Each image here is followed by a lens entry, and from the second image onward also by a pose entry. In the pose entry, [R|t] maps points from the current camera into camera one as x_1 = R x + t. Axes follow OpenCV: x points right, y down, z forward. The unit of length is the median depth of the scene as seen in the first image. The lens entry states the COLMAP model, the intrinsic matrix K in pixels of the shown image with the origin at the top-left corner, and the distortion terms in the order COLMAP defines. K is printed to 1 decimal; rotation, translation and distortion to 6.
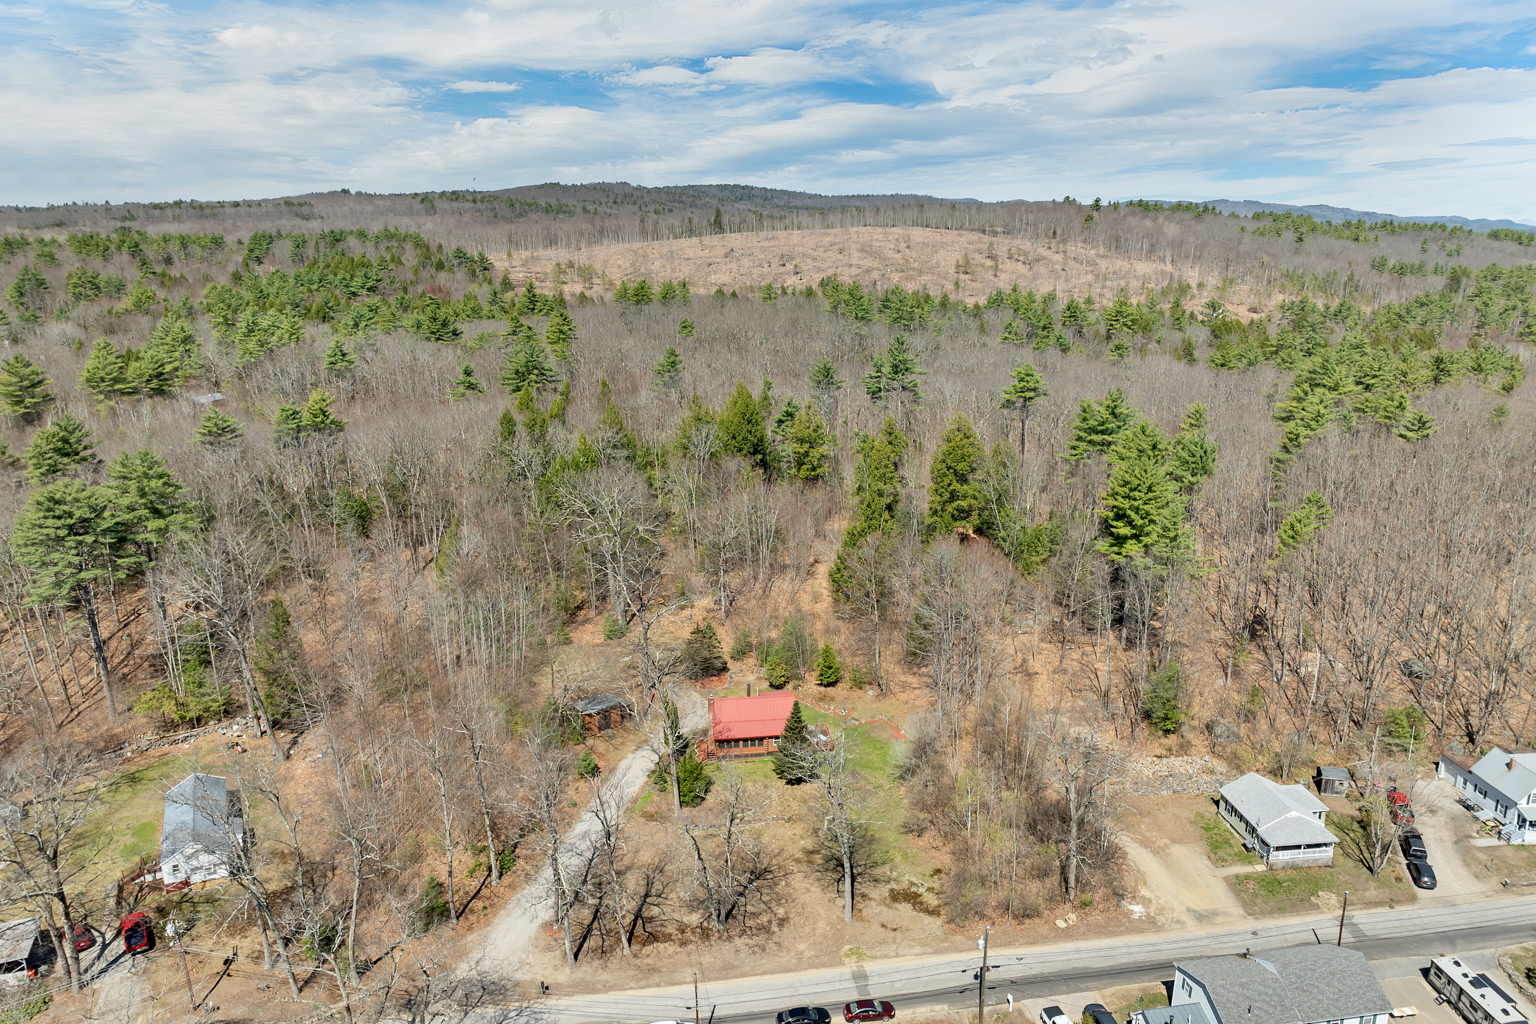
lens RADIAL K [[1105.5, 0, 769.4], [0, 1105.5, 525.7], [0, 0, 1]] dist [-0.036615, 0.003528]
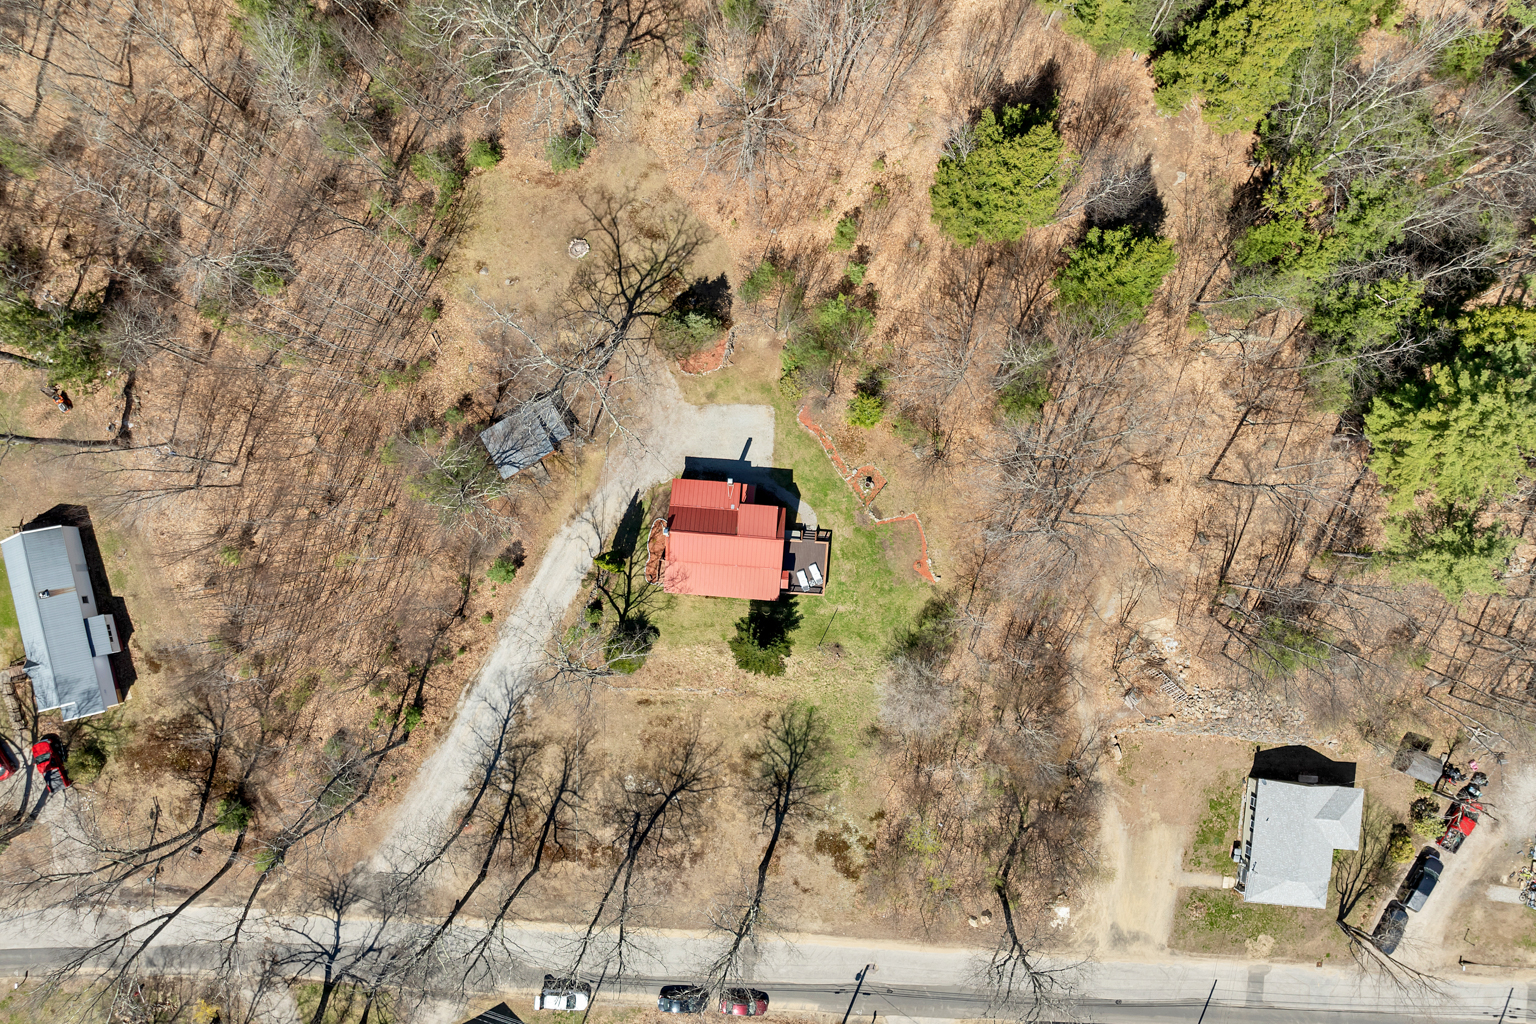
lens RADIAL K [[1105.5, 0, 769.4], [0, 1105.5, 525.7], [0, 0, 1]] dist [-0.036615, 0.003528]
pose [[0.978262, 0.207201, 0.008500, 0.006533], [-0.066998, 0.276994, 0.958533, -0.647457], [0.196254, -0.938265, 0.284855, 0.993014]]
